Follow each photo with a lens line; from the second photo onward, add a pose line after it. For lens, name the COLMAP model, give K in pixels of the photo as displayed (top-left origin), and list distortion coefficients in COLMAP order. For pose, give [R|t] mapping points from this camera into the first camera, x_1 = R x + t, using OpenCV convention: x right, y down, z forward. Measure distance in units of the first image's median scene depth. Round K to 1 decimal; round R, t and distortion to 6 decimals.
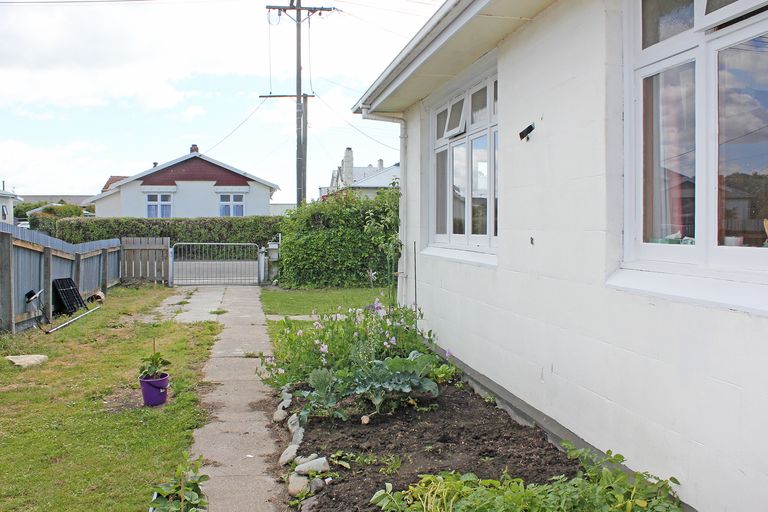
lens RADIAL K [[740.6, 0, 384.0], [0, 740.6, 256.0], [0, 0, 1]] dist [-0.156517, 0.187813]
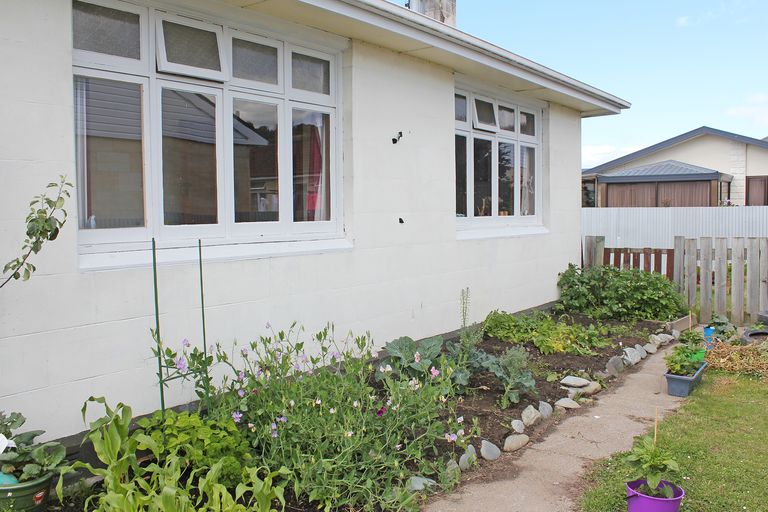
lens RADIAL K [[662.2, 0, 384.0], [0, 662.2, 256.0], [0, 0, 1]] dist [-0.128515, -0.000980]
pose [[-0.674891, -0.059445, 0.735519, -0.617946], [0.029227, 0.993814, 0.107139, -0.080723], [-0.737339, 0.093804, -0.668979, 1.711171]]
